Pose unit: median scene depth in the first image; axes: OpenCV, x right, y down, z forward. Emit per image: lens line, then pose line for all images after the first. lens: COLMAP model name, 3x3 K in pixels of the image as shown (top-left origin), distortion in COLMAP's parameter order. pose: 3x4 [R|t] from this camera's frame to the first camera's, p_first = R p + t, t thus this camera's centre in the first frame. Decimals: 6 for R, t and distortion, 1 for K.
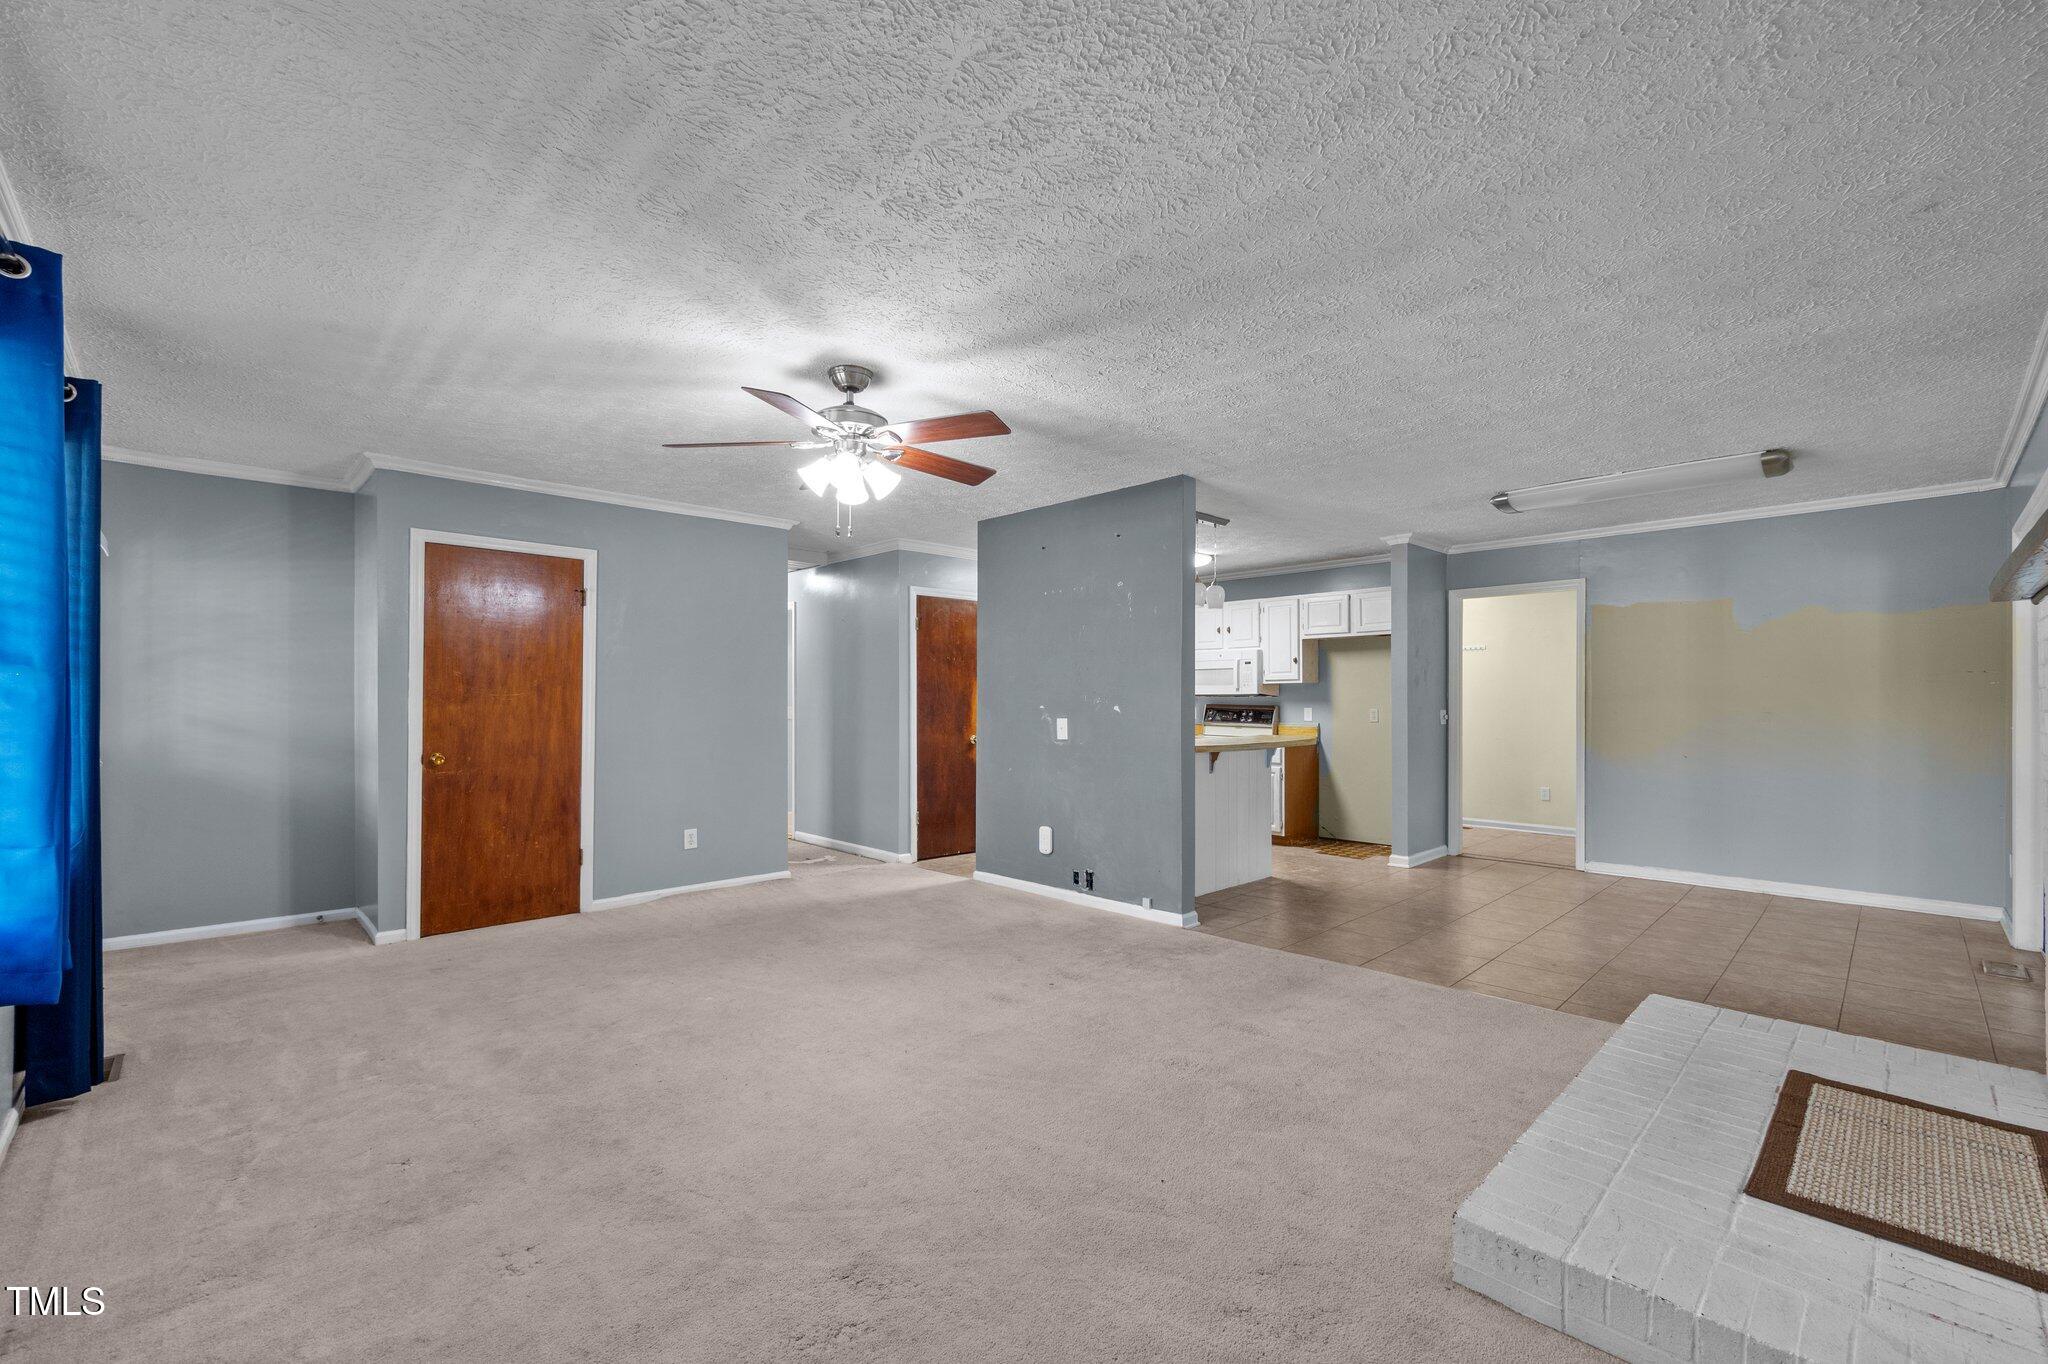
lens RADIAL K [[864.3, 0, 1024.2], [0, 864.3, 696.8], [0, 0, 1]] dist [-0.007815, 0.000998]
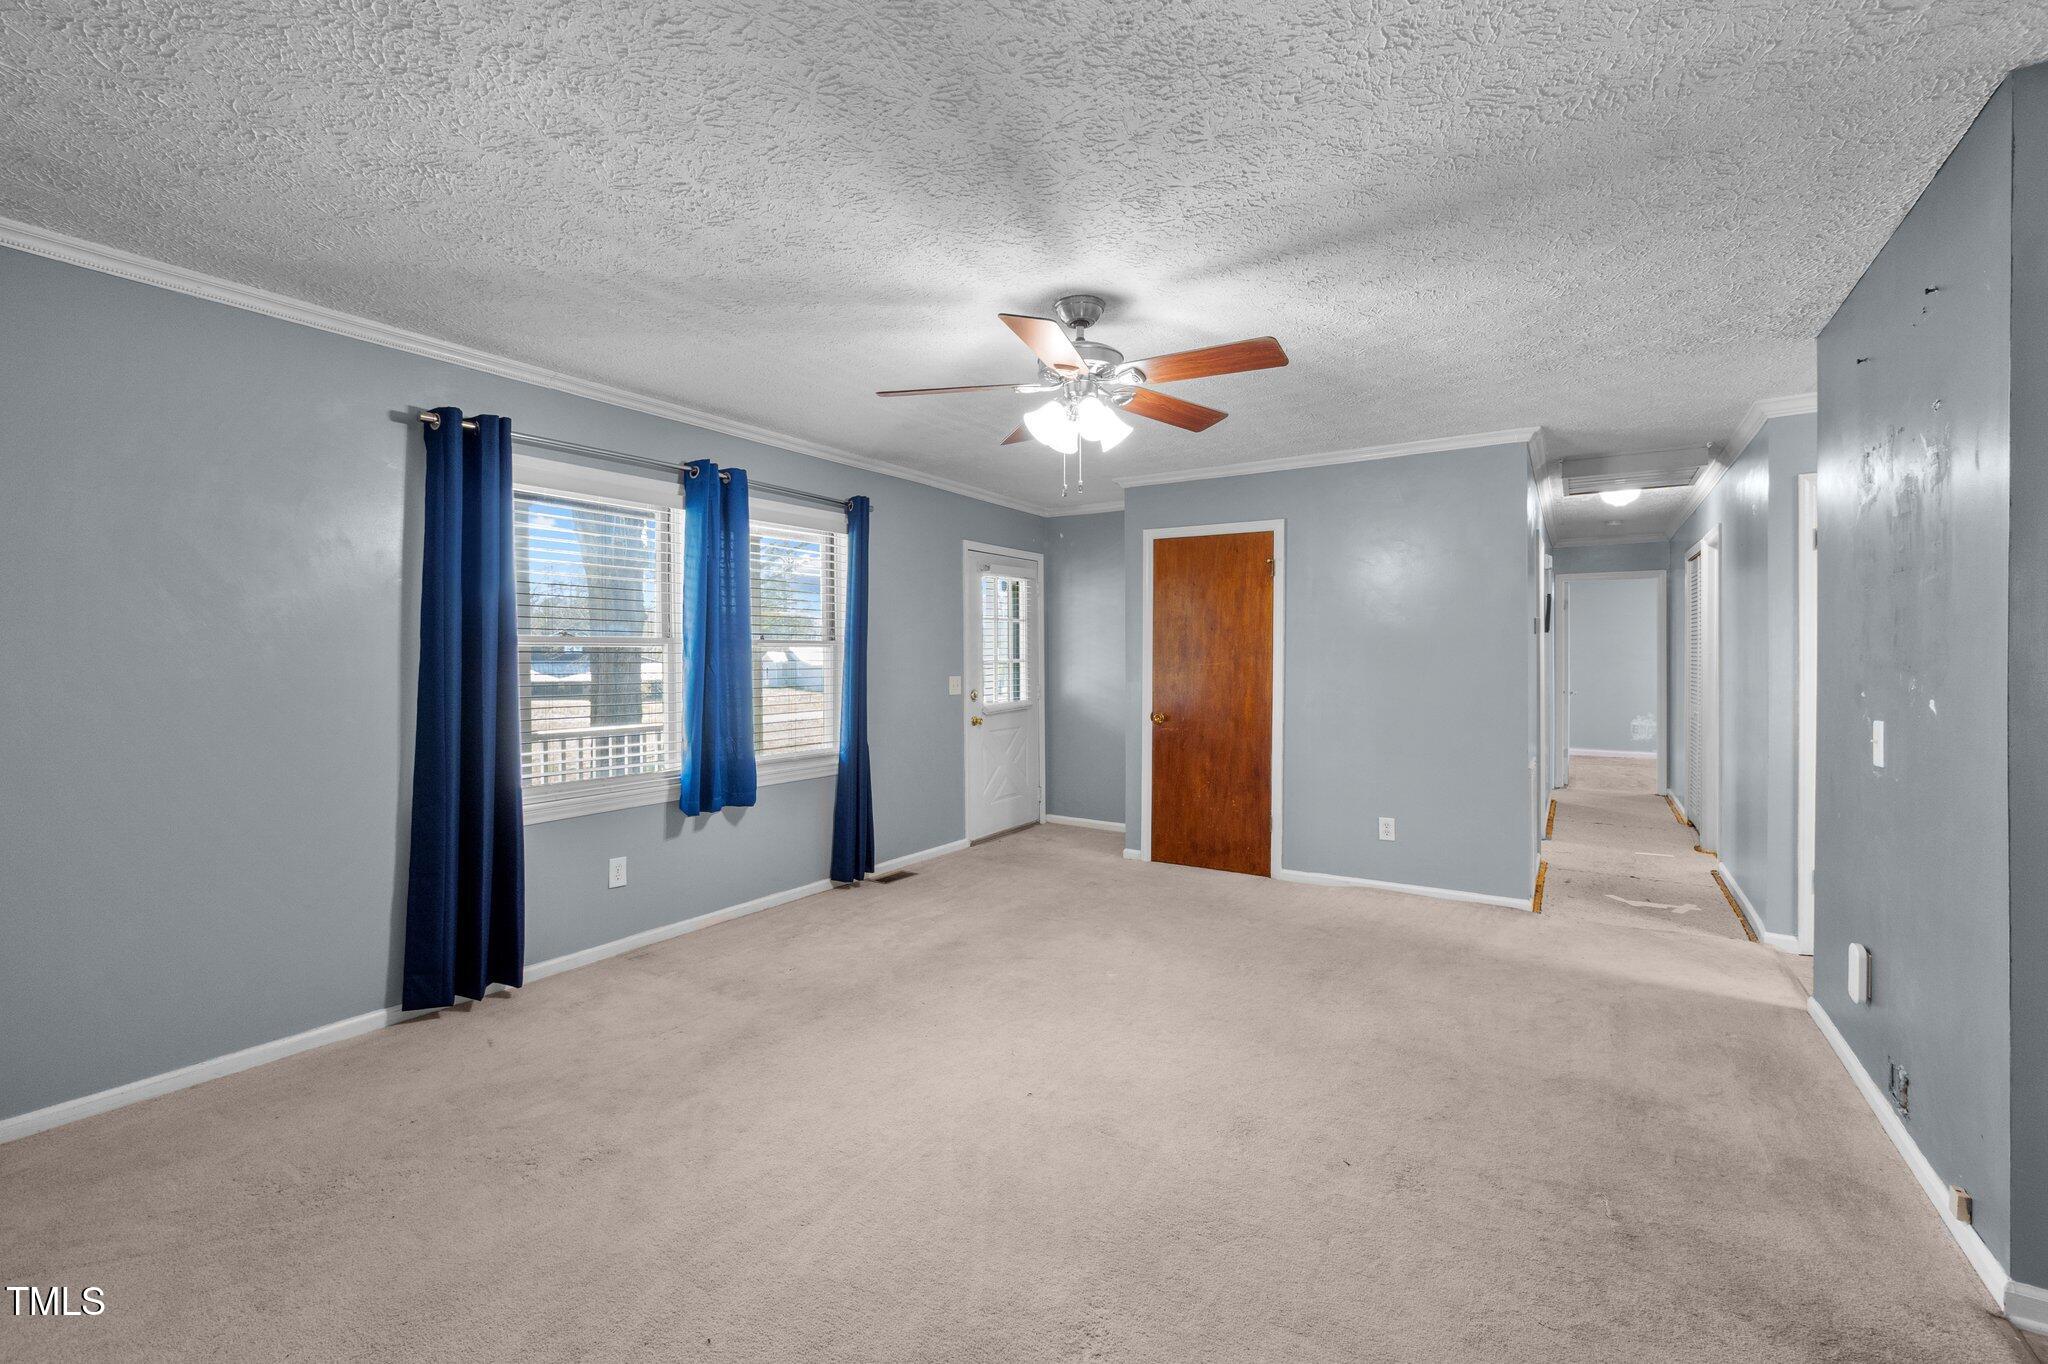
lens RADIAL K [[864.3, 0, 1008.9], [0, 864.3, 654.2], [0, 0, 1]] dist [-0.007815, 0.000998]
pose [[0.223633, -0.003745, -0.974666, 0.425836], [0.004050, 0.999988, -0.002913, -0.012397], [0.974665, -0.003296, 0.223645, 0.489368]]
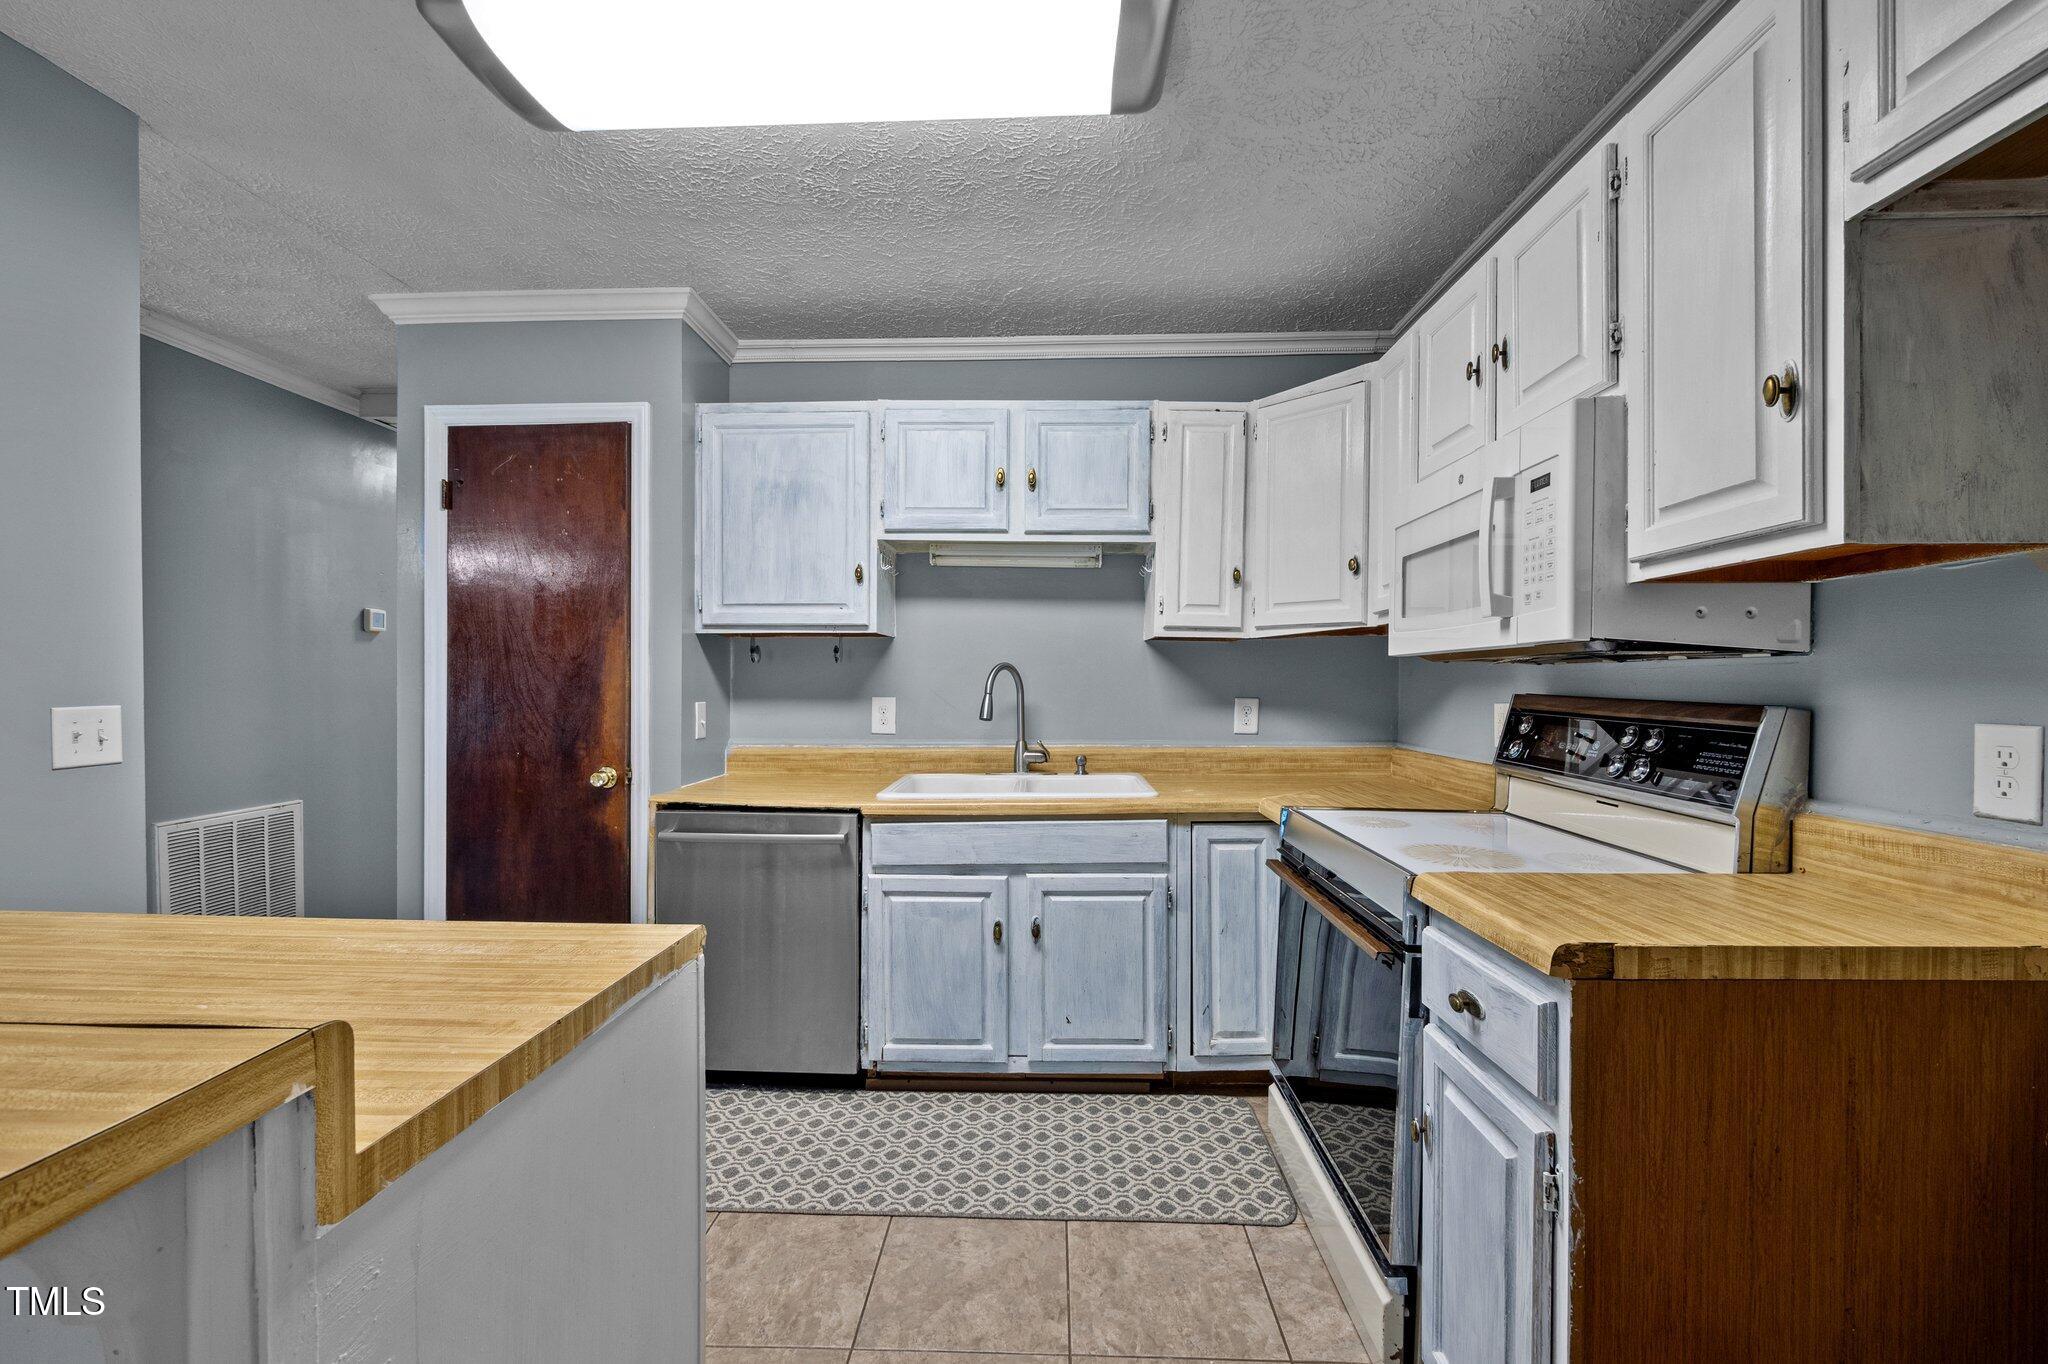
lens RADIAL K [[864.3, 0, 1026.2], [0, 864.3, 681.8], [0, 0, 1]] dist [-0.007815, 0.000998]
pose [[0.695719, 0.001636, -0.718312, 0.513172], [0.004798, 0.999965, 0.006924, 0.005929], [0.718298, -0.008264, 0.695686, 1.267483]]
